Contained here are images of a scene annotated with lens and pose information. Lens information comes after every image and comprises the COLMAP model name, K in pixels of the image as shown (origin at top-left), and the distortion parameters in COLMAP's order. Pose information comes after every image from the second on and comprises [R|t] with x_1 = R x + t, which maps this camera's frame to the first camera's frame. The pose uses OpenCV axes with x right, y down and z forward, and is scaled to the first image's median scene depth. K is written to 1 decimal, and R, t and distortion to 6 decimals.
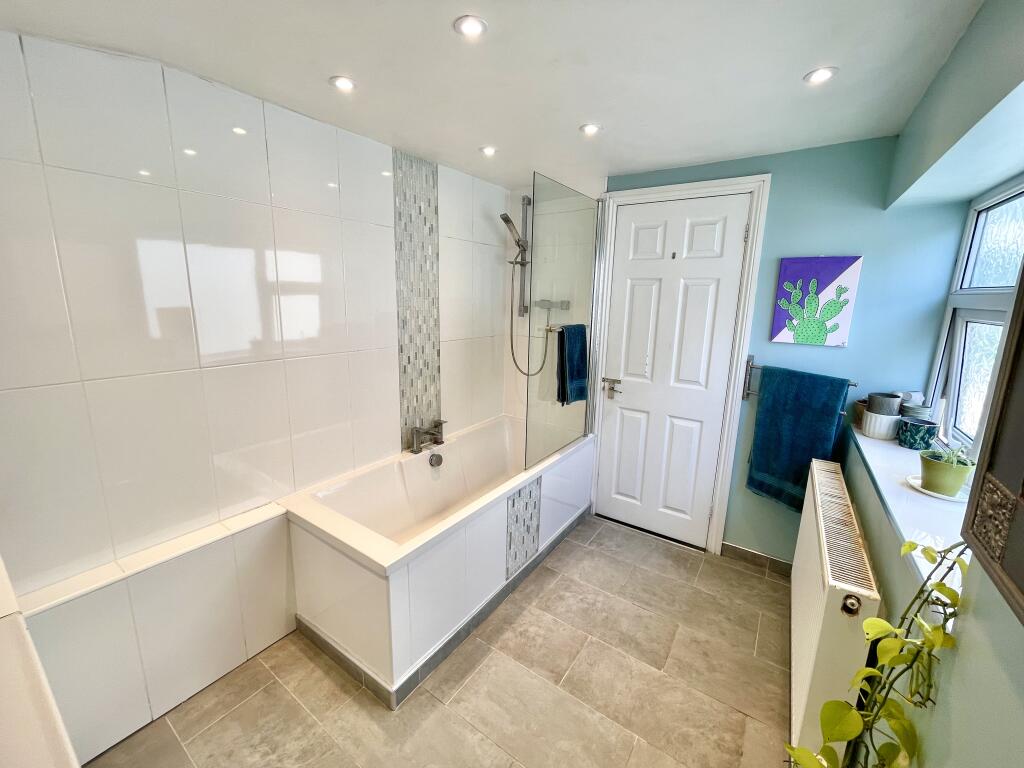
lens RADIAL K [[416.4, 0, 509.9], [0, 416.4, 381.3], [0, 0, 1]] dist [-0.001946, -0.000062]
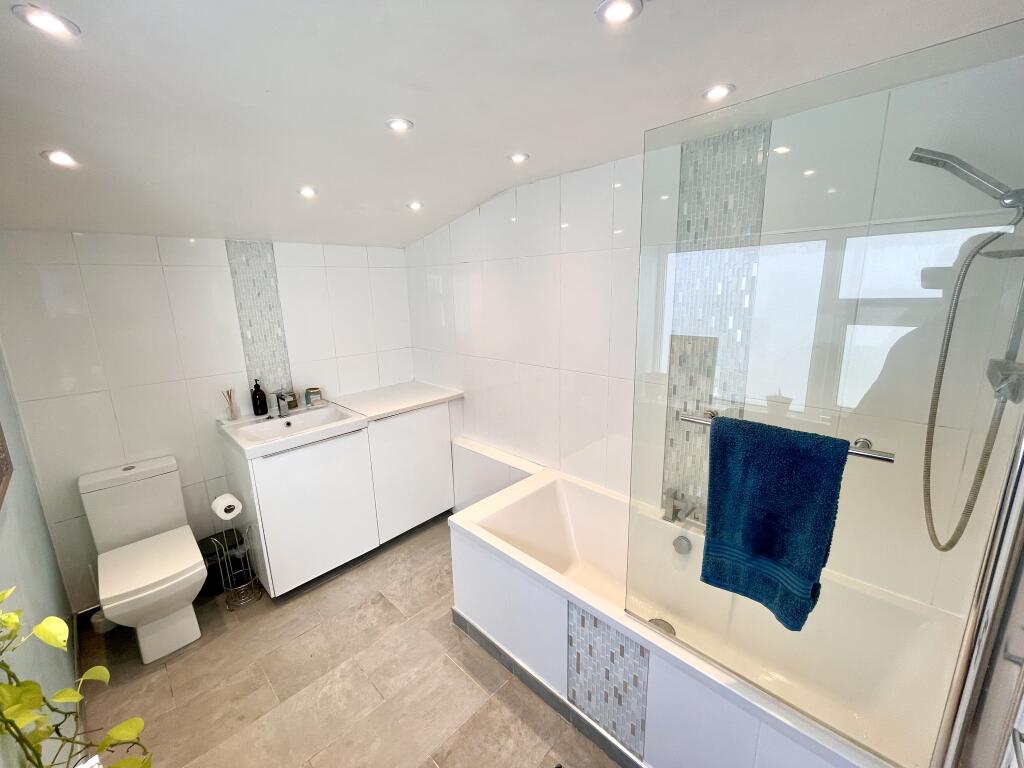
lens RADIAL K [[416.4, 0, 512.2], [0, 416.4, 381.7], [0, 0, 1]] dist [-0.001946, -0.000062]
pose [[-0.167182, 0.204053, -0.964579, 0.699281], [-0.175913, 0.956476, 0.232828, -0.275598], [0.970106, 0.208607, -0.124010, 0.959587]]
